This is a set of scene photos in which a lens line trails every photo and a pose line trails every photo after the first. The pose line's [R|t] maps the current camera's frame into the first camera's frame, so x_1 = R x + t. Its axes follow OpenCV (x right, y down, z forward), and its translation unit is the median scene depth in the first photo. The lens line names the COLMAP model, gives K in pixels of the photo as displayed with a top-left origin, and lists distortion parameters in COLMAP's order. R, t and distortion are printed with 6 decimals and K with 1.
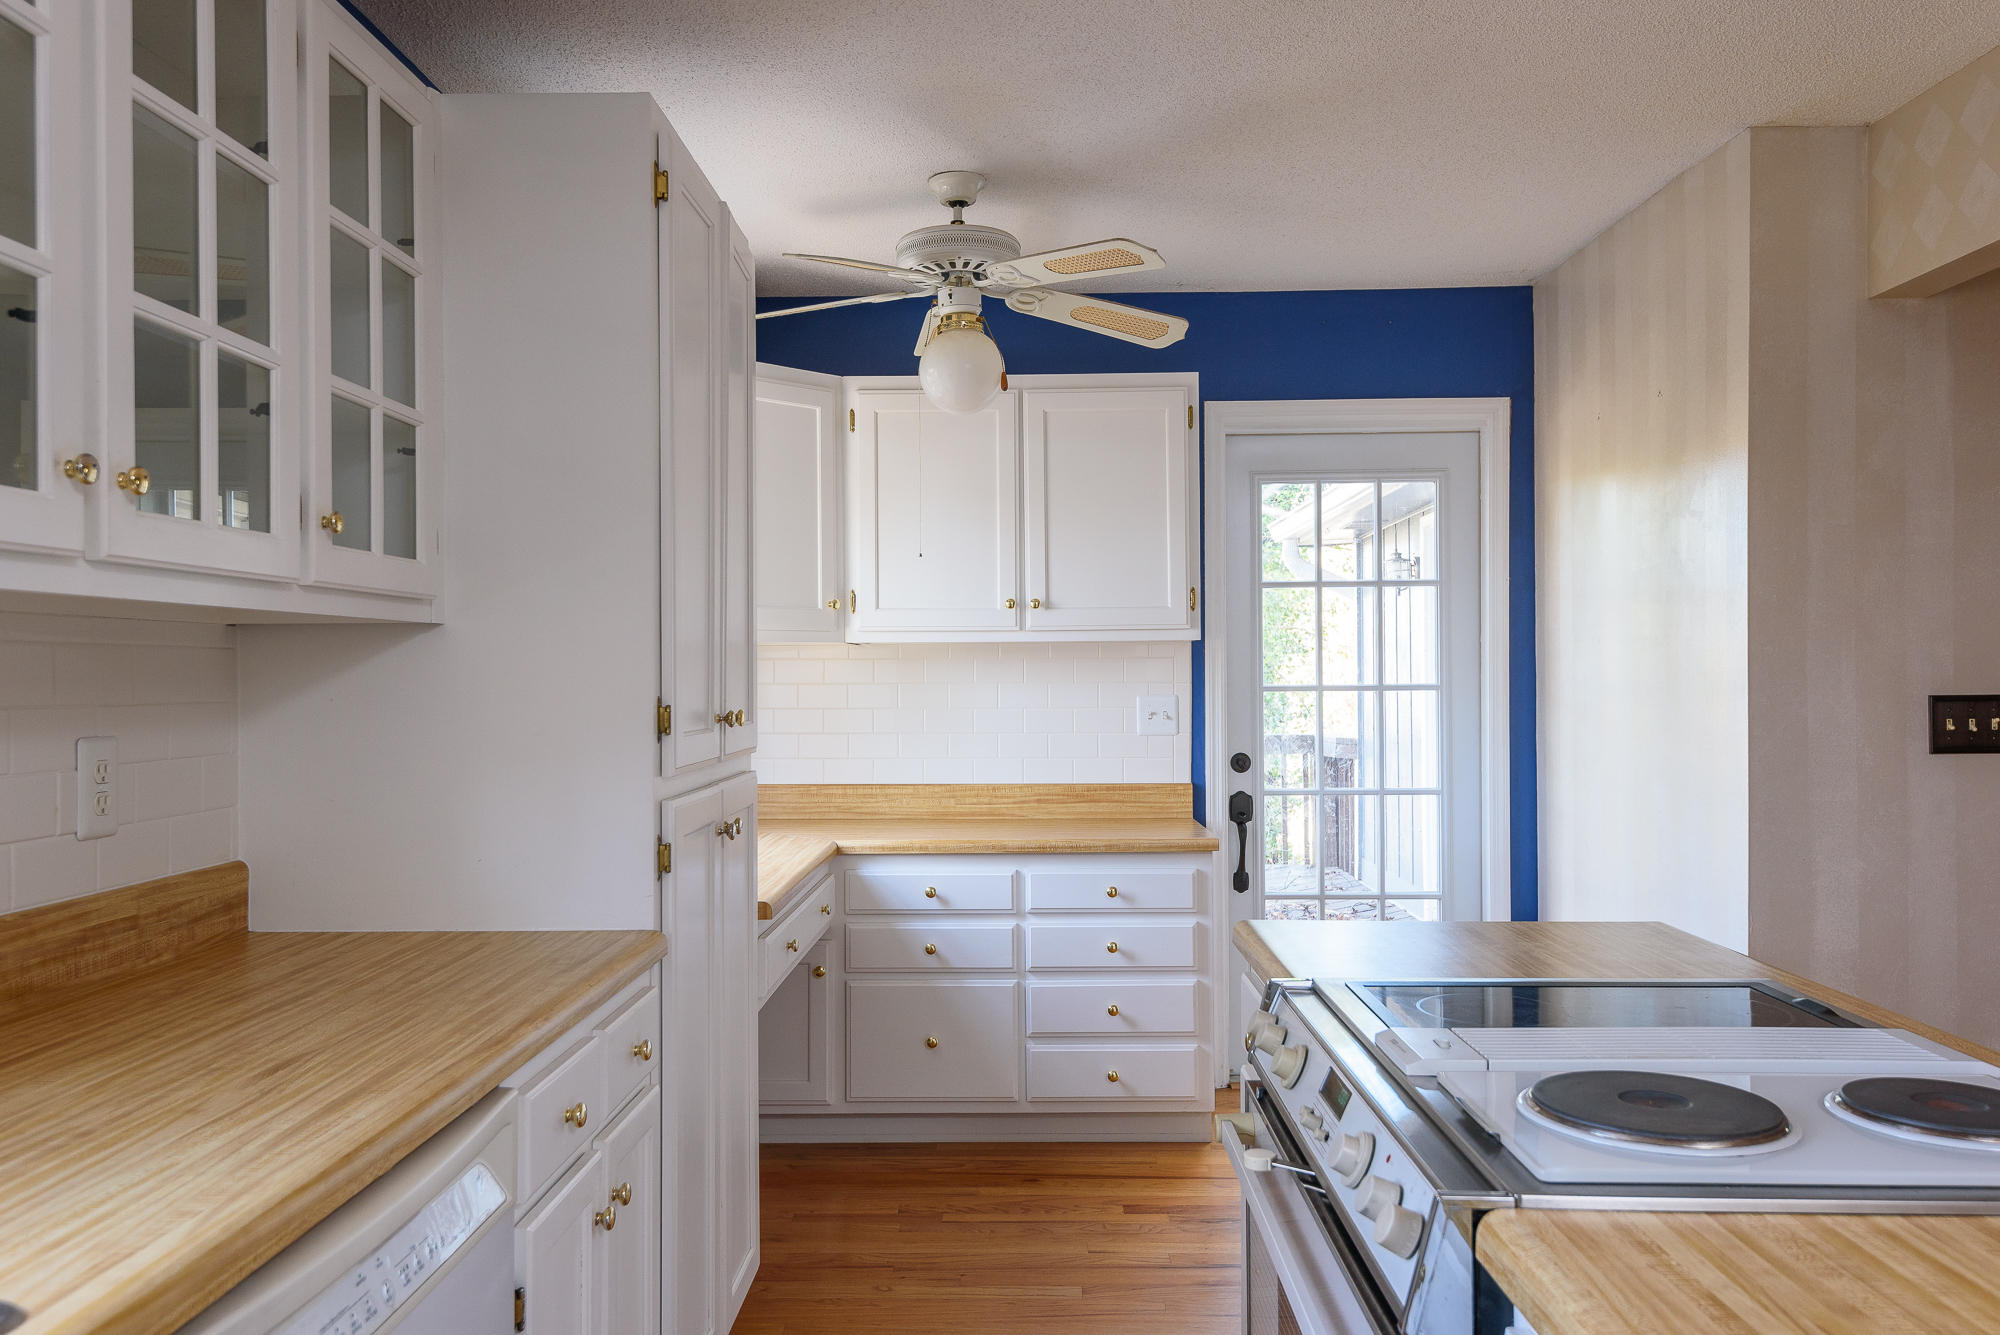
lens RADIAL K [[1473.6, 0, 994.4], [0, 1473.6, 671.0], [0, 0, 1]] dist [0.024732, -0.000731]
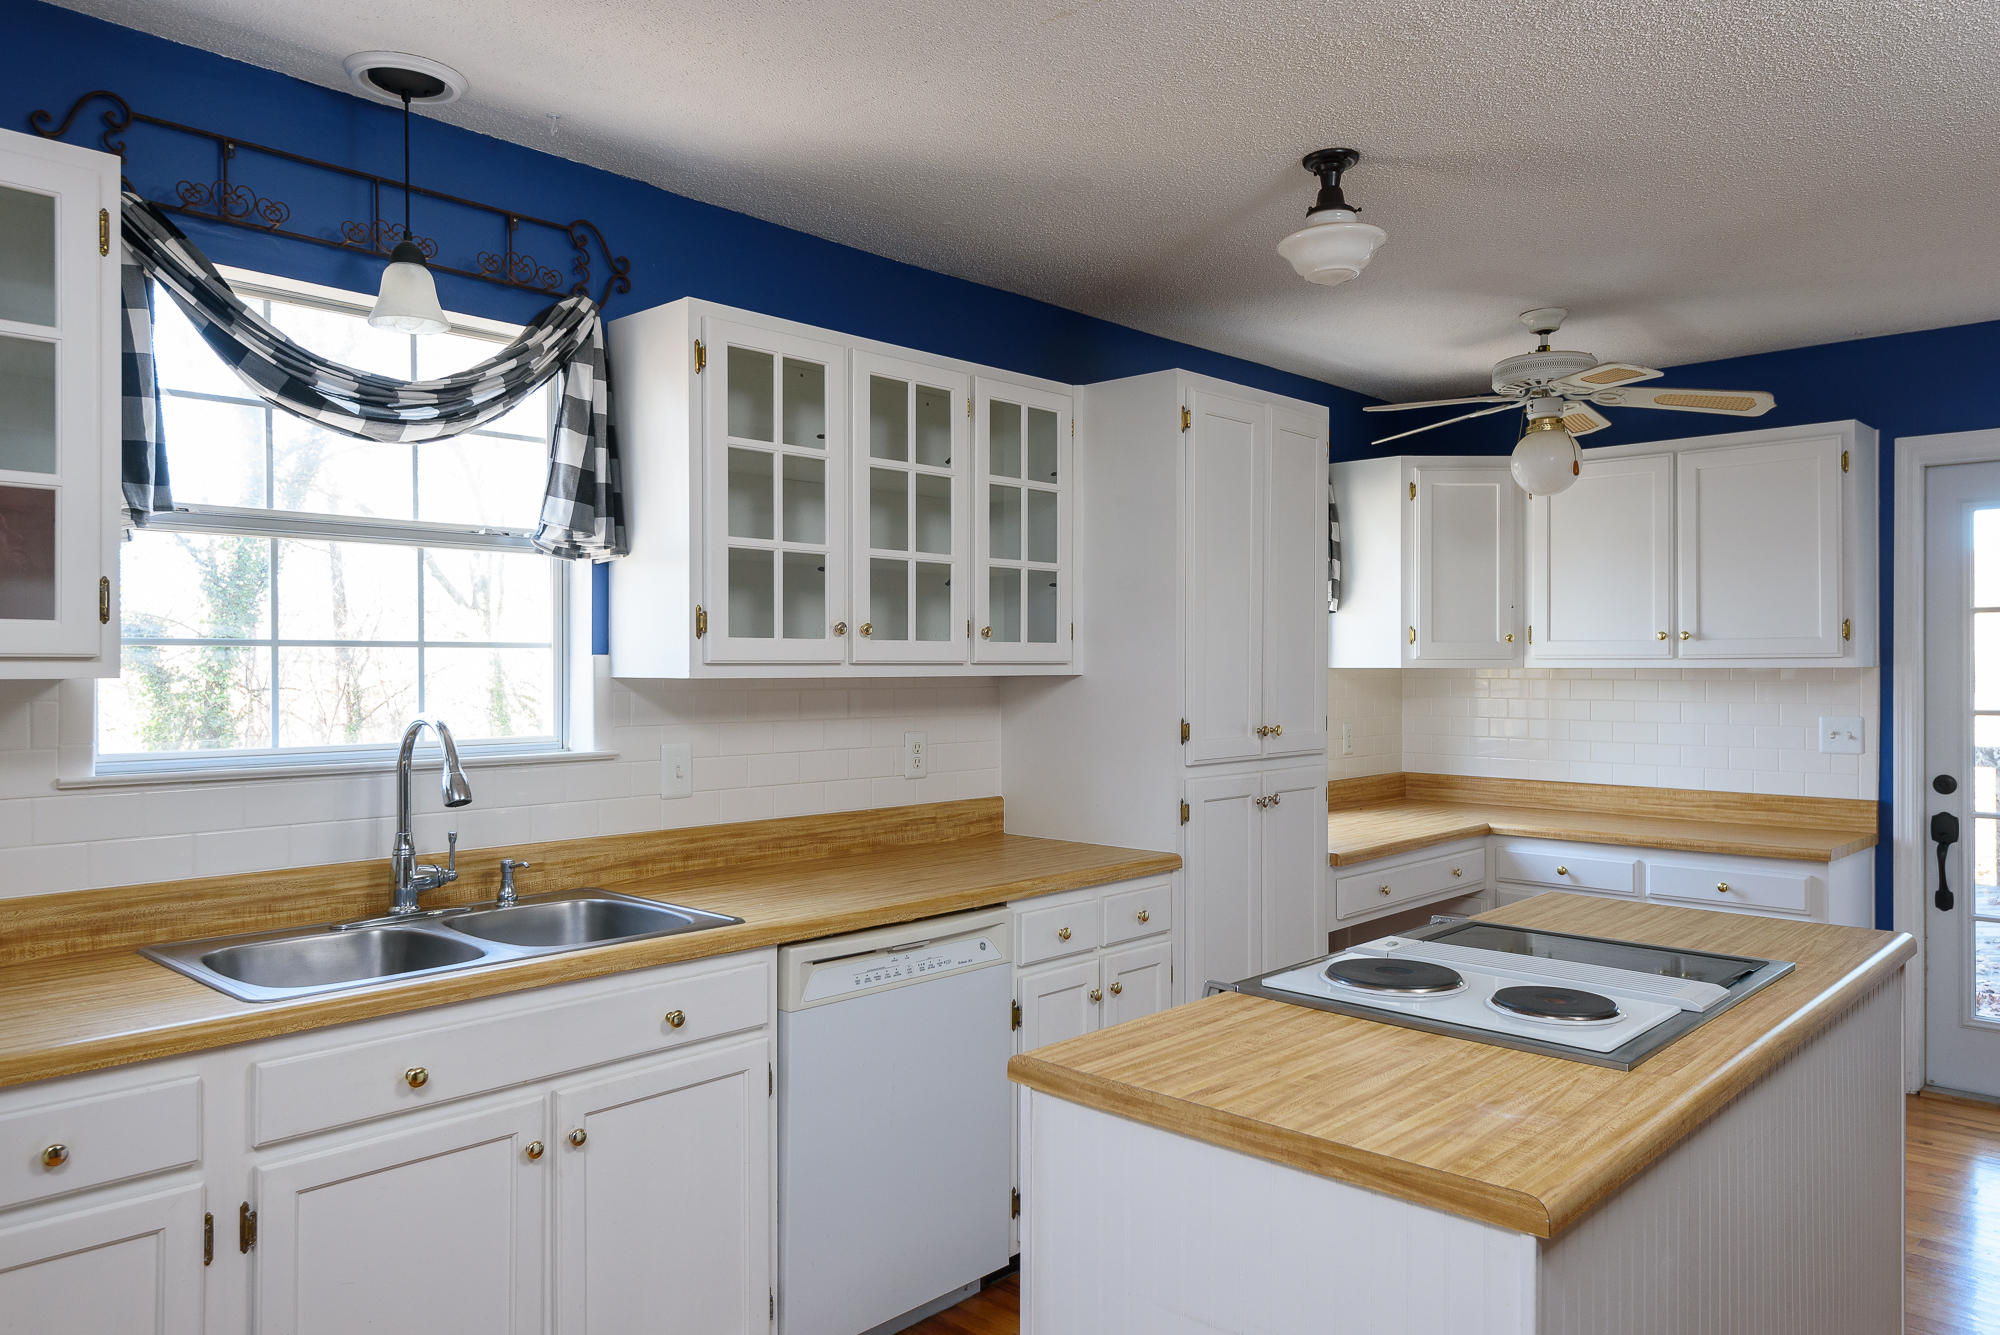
lens RADIAL K [[1351.4, 0, 1008.6], [0, 1351.4, 666.0], [0, 0, 1]] dist [0.036303, -0.017024]
pose [[0.751274, 0.005351, -0.659969, 0.334739], [-0.002641, 0.999983, 0.005102, -0.025523], [0.659985, -0.002090, 0.751276, -0.160595]]
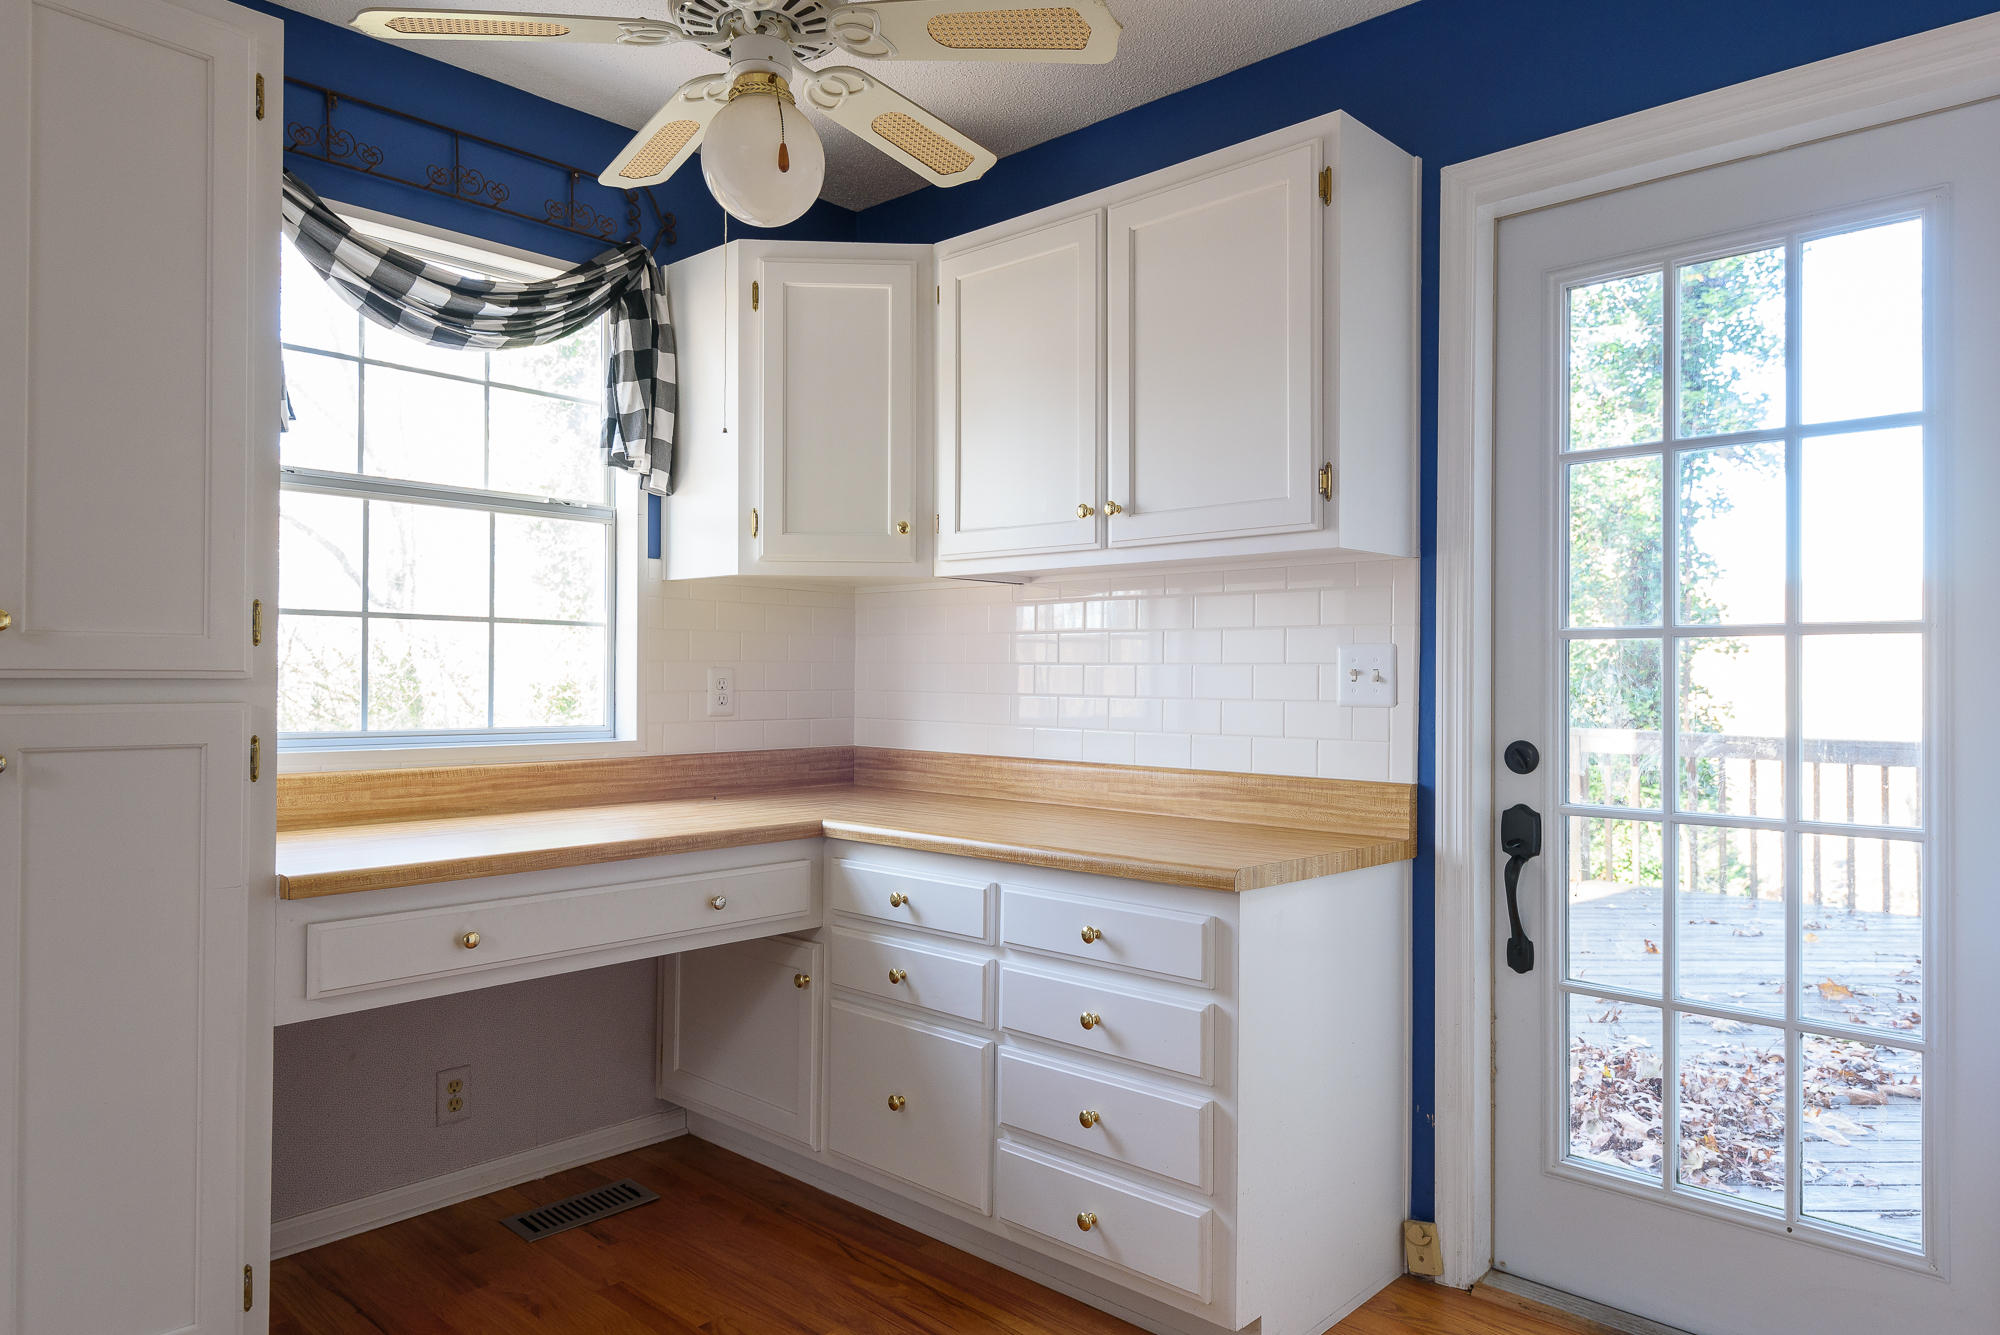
lens RADIAL K [[1286.8, 0, 995.7], [0, 1286.8, 664.1], [0, 0, 1]] dist [0.043868, -0.002002]
pose [[0.751993, 0.005652, -0.659146, 0.388131], [-0.010040, 0.999945, -0.002880, 0.030362], [0.659094, 0.008784, 0.752009, 0.500397]]
